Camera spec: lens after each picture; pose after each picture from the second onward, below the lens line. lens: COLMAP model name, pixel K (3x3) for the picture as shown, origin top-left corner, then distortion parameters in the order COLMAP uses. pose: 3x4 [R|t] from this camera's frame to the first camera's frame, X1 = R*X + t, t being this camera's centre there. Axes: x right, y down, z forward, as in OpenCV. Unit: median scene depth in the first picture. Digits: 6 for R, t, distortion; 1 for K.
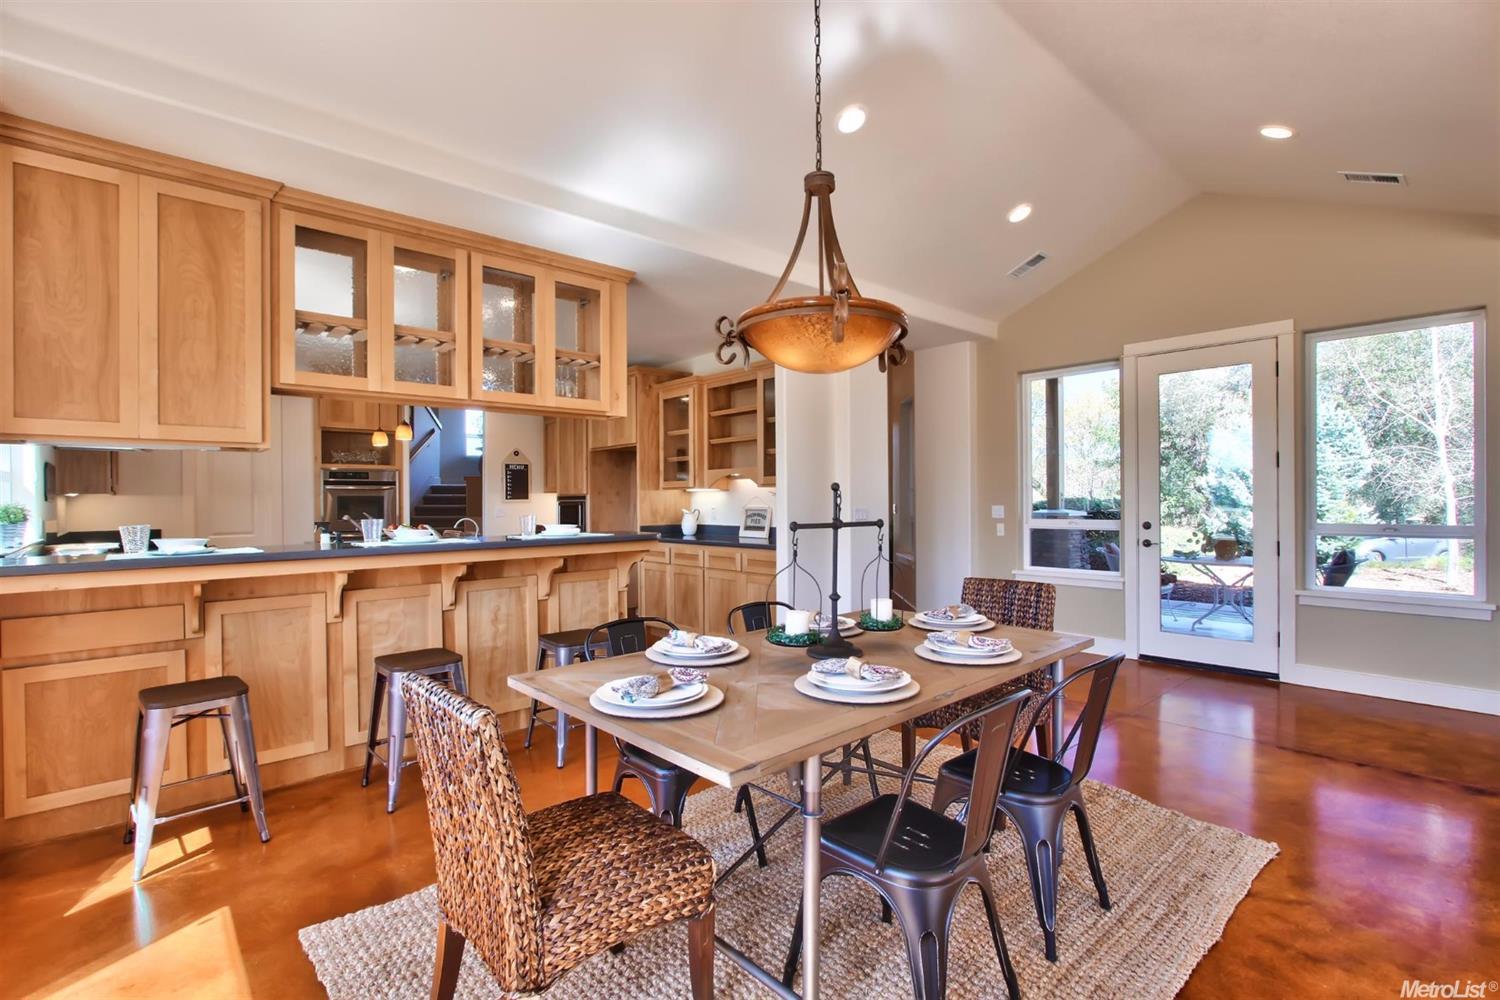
lens RADIAL K [[688.9, 0, 750.0], [0, 688.9, 500.0], [0, 0, 1]] dist [0.001347, 0.000163]
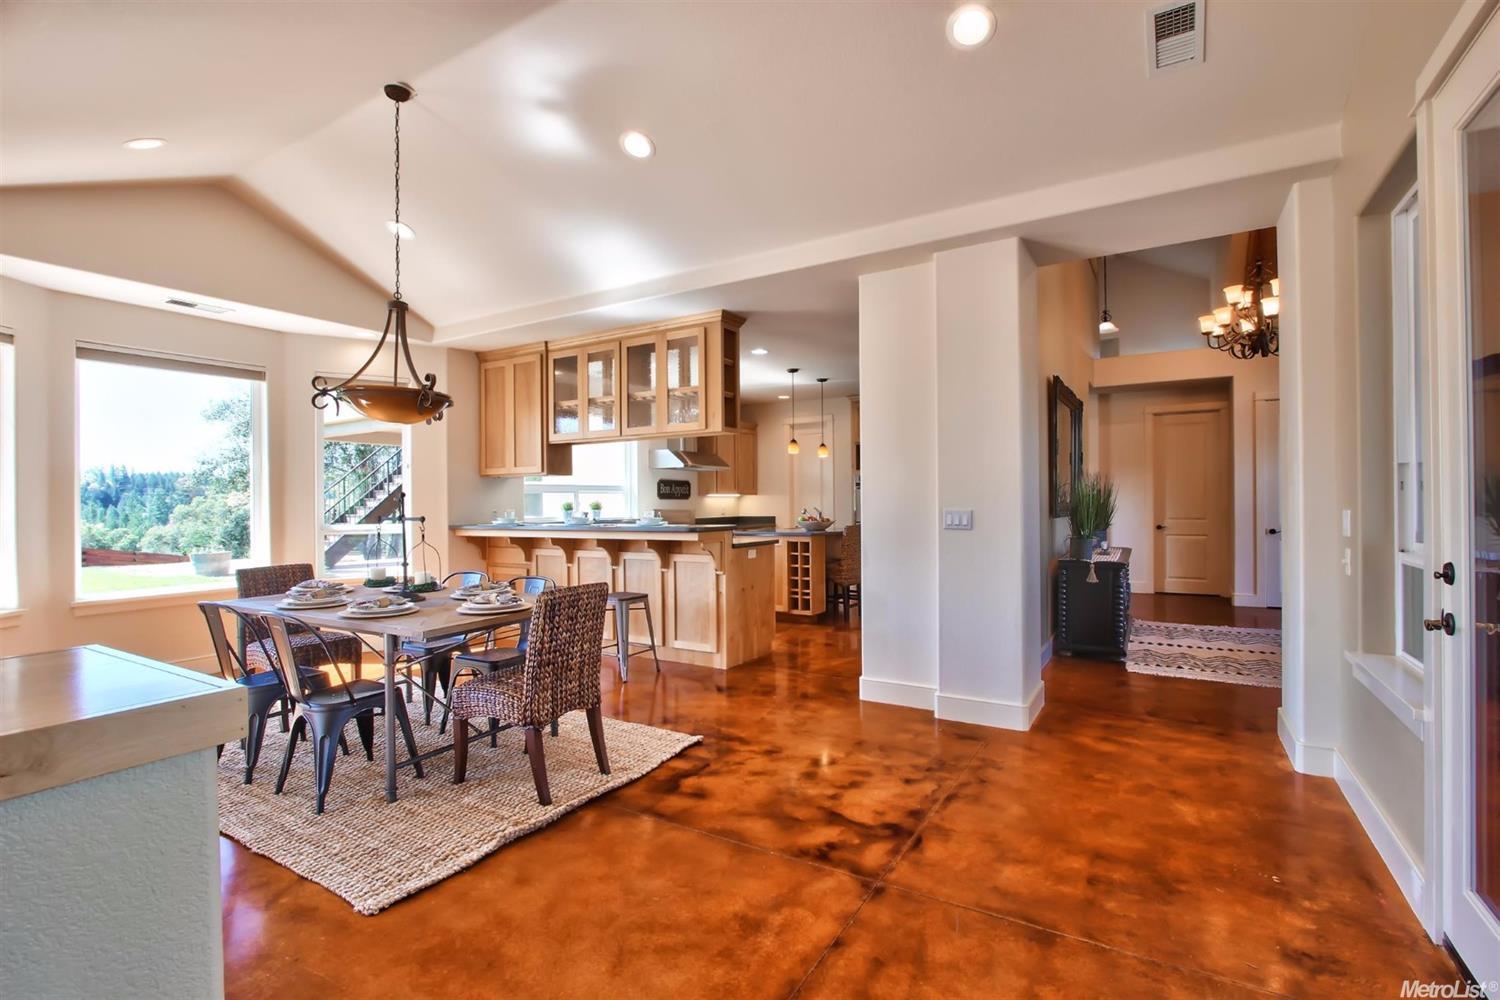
lens RADIAL K [[688.9, 0, 750.0], [0, 688.9, 500.0], [0, 0, 1]] dist [0.001347, 0.000163]
pose [[0.288141, 0.007345, -0.957560, 1.225005], [0.005047, 0.999945, 0.009188, -0.012403], [0.957575, -0.007480, 0.288088, 0.861221]]
